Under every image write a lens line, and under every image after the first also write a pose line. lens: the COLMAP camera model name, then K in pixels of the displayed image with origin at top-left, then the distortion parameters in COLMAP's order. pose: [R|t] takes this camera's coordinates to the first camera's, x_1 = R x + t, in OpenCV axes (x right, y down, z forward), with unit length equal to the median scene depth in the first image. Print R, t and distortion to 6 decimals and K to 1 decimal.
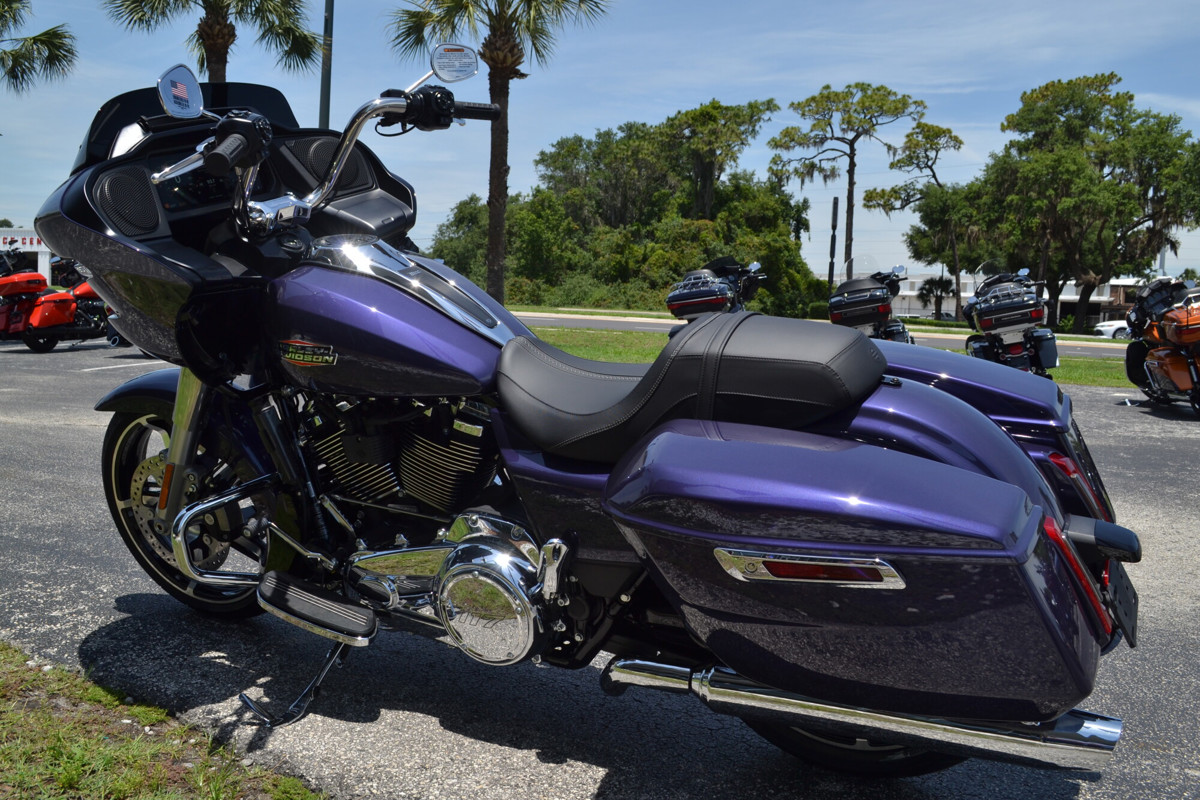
lens RADIAL K [[1115.0, 0, 599.9], [0, 1115.0, 393.8], [0, 0, 1]] dist [-0.073039, 0.000000]
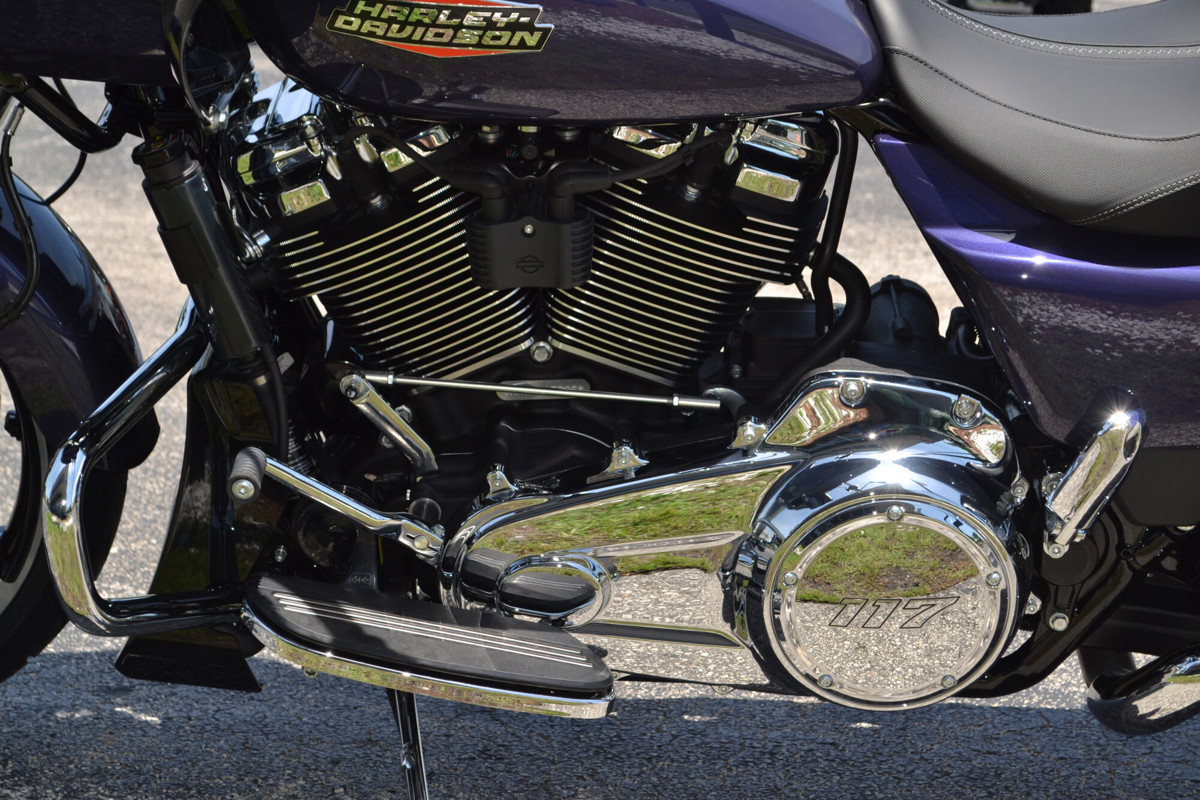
lens RADIAL K [[2821.2, 0, 633.3], [0, 2821.2, 401.5], [0, 0, 1]] dist [0.058817, 0.000000]
pose [[0.887411, -0.103900, 0.449117, -0.689099], [0.042488, 0.988557, 0.144744, -0.047963], [-0.459017, -0.109365, 0.881671, 0.057537]]
